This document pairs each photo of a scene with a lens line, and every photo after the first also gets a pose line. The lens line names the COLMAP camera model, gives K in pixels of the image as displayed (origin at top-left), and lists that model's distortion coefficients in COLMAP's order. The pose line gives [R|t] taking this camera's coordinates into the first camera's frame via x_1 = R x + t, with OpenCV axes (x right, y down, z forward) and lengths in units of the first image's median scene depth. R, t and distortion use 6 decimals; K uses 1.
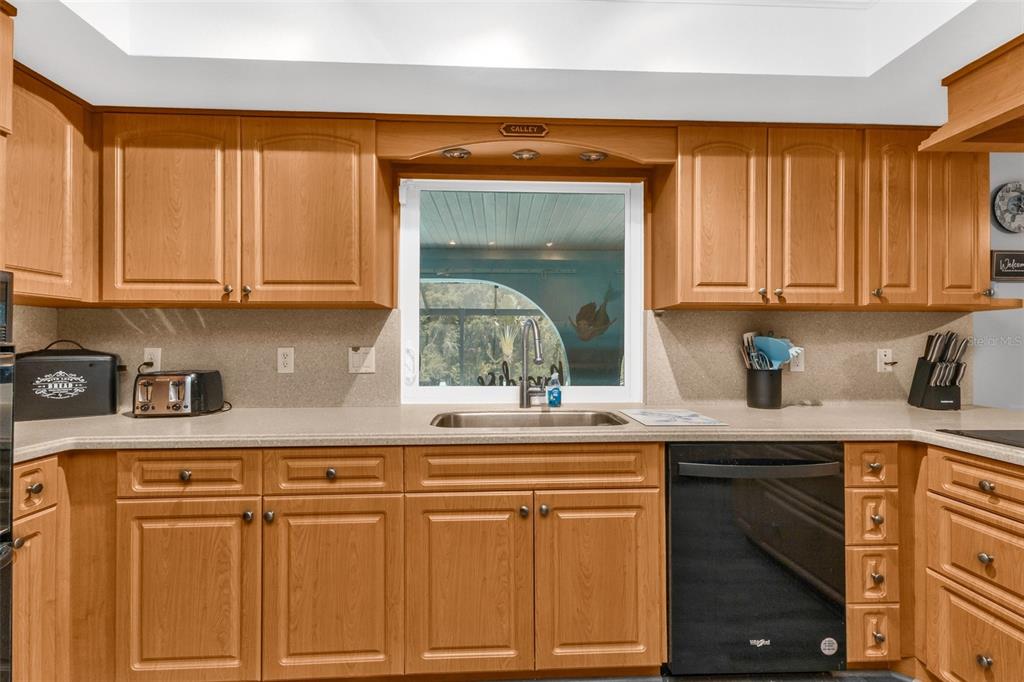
lens RADIAL K [[449.5, 0, 516.1], [0, 449.5, 341.1], [0, 0, 1]] dist [0.003822, -0.002317]
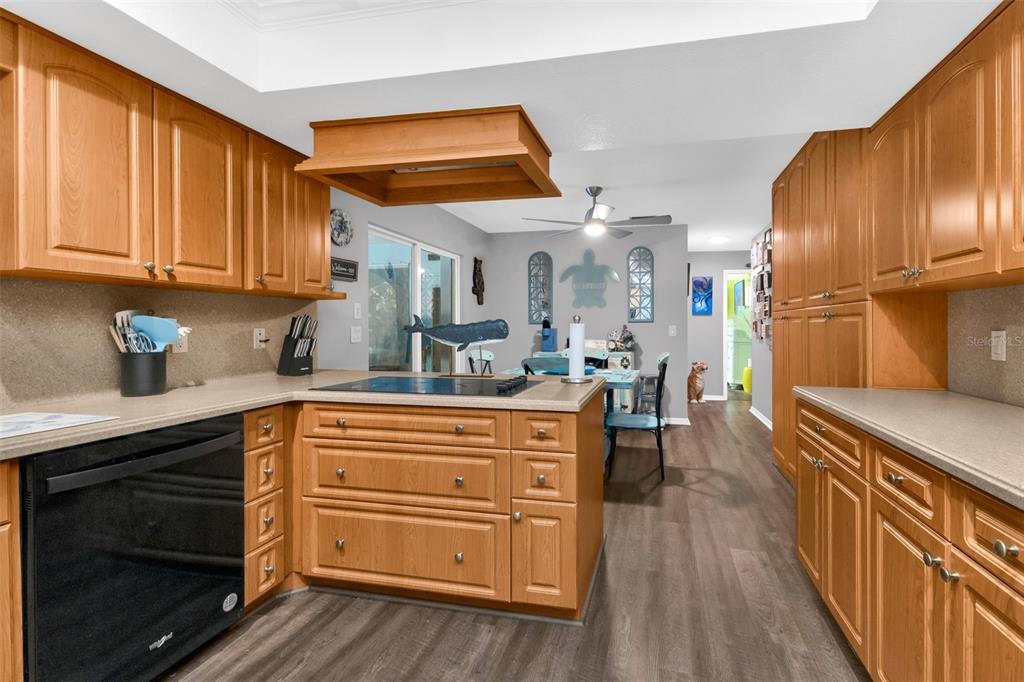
lens RADIAL K [[564.4, 0, 512.8], [0, 564.4, 333.1], [0, 0, 1]] dist [-0.006148, -0.001036]
pose [[0.296237, -0.013858, 0.955014, -0.385561], [-0.005574, 0.999853, 0.016237, 0.002566], [-0.955098, -0.010134, 0.296116, -0.046237]]
